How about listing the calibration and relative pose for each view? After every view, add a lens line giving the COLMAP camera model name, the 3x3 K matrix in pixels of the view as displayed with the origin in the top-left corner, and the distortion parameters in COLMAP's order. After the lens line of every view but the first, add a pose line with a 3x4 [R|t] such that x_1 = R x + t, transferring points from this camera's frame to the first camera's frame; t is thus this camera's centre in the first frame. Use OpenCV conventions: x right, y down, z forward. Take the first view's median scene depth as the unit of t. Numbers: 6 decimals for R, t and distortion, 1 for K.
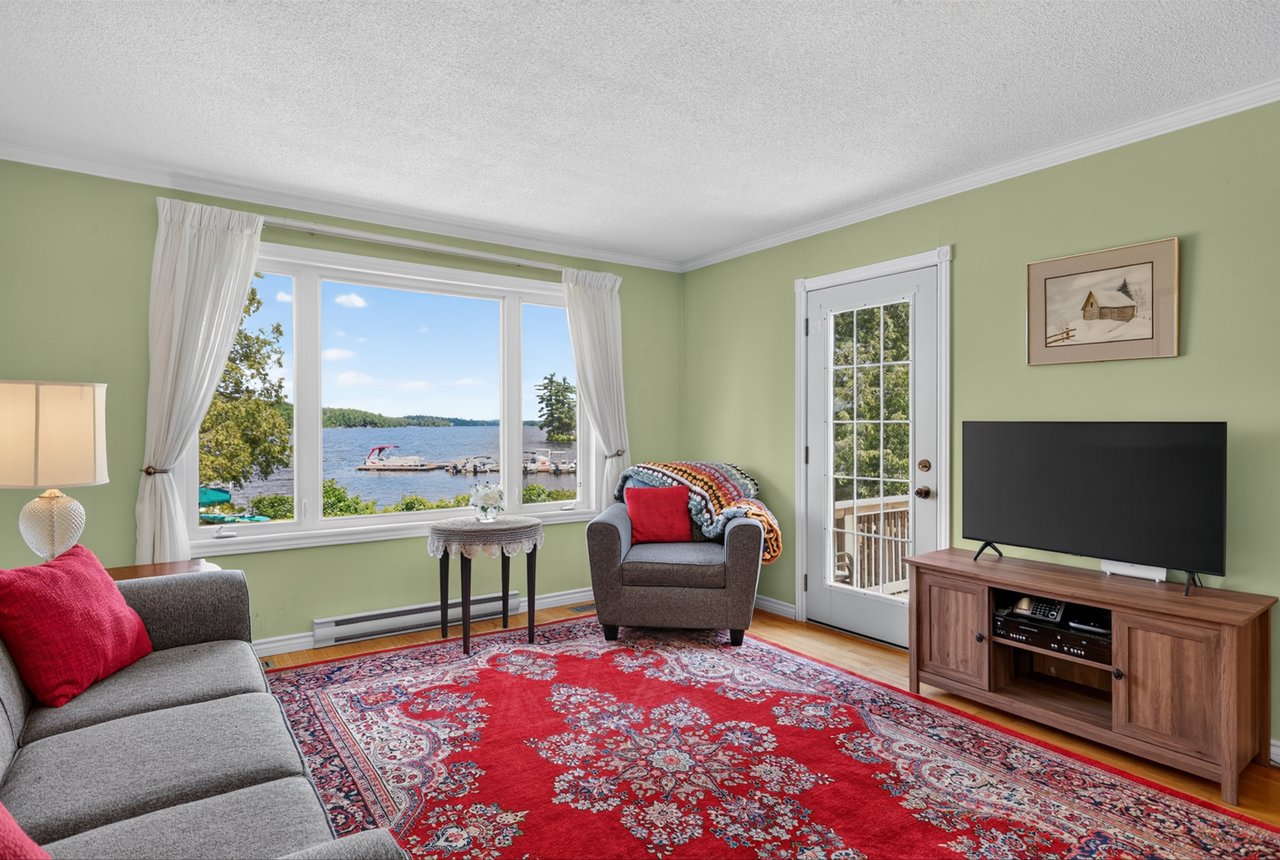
lens RADIAL K [[678.8, 0, 638.1], [0, 678.8, 420.9], [0, 0, 1]] dist [-0.000750, 0.001113]
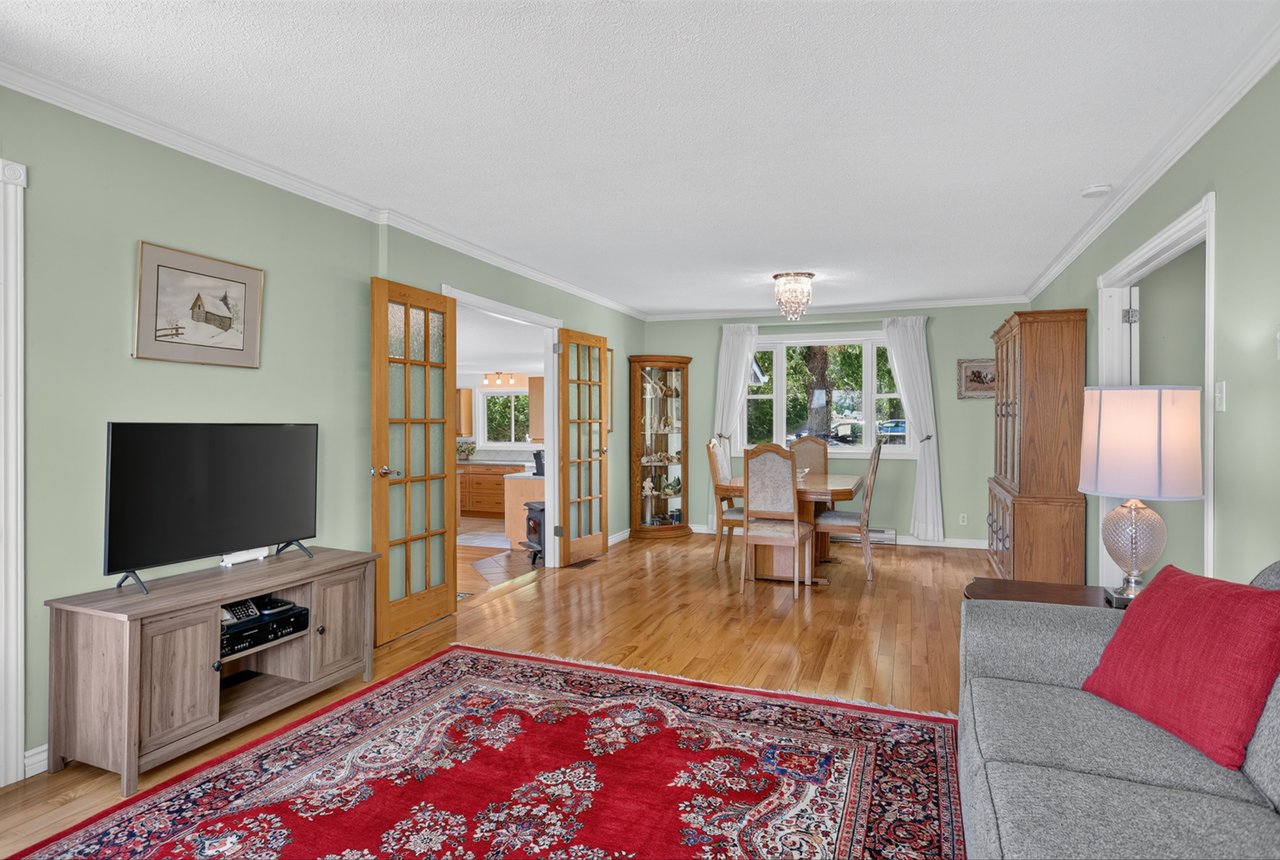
lens RADIAL K [[678.8, 0, 638.1], [0, 678.8, 420.9], [0, 0, 1]] dist [-0.000750, 0.001113]
pose [[-0.534779, 0.004792, 0.844978, -0.554180], [-0.002187, 0.999973, -0.007055, 0.003837], [-0.844989, -0.005621, -0.534754, 1.033602]]
